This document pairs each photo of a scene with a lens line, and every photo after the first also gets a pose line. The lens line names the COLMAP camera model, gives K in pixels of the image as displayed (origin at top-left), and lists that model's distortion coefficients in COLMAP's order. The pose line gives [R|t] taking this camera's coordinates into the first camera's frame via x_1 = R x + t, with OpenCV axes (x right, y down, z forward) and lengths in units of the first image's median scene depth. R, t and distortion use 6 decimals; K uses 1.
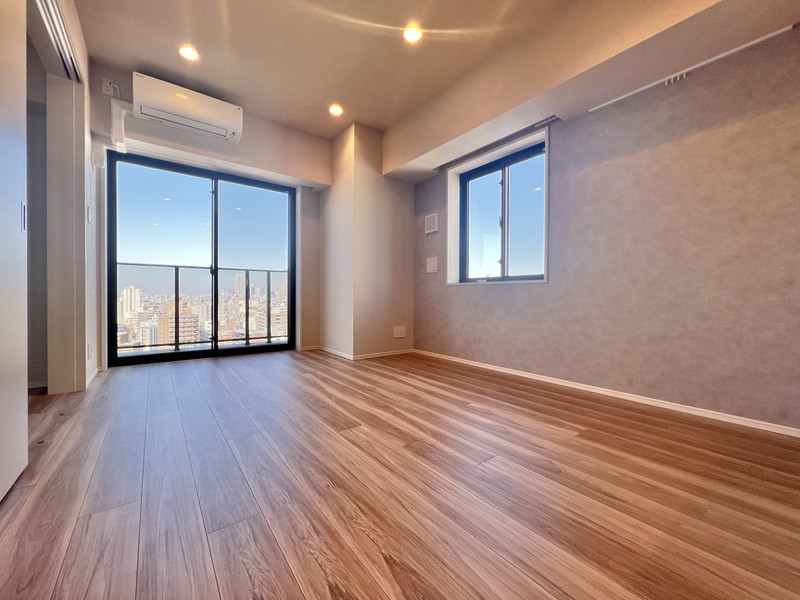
lens RADIAL K [[321.2, 0, 396.1], [0, 321.2, 301.2], [0, 0, 1]] dist [-0.002712, 0.000420]
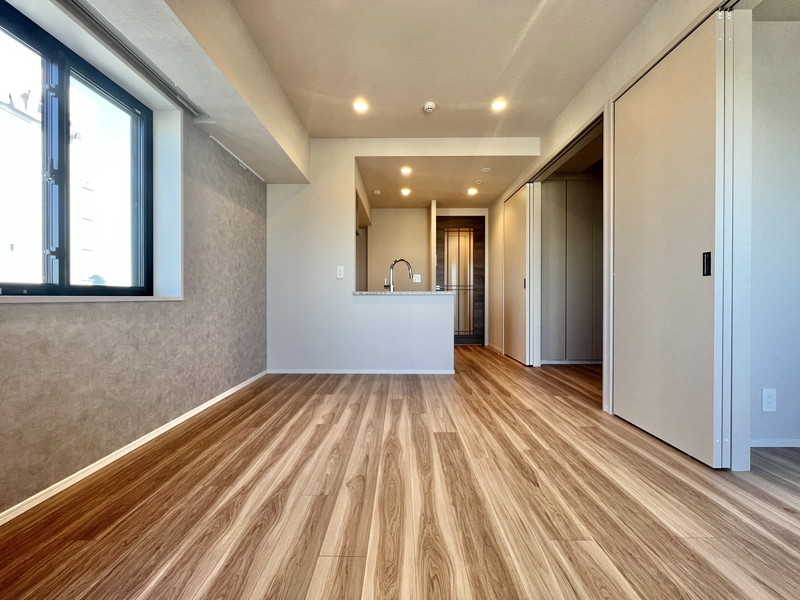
lens RADIAL K [[321.2, 0, 399.2], [0, 321.2, 297.5], [0, 0, 1]] dist [-0.002712, 0.000420]
pose [[-0.793781, -0.005430, 0.608179, -0.621041], [0.006021, 0.999841, 0.016785, -0.101215], [-0.608174, 0.016985, -0.793622, 1.748106]]
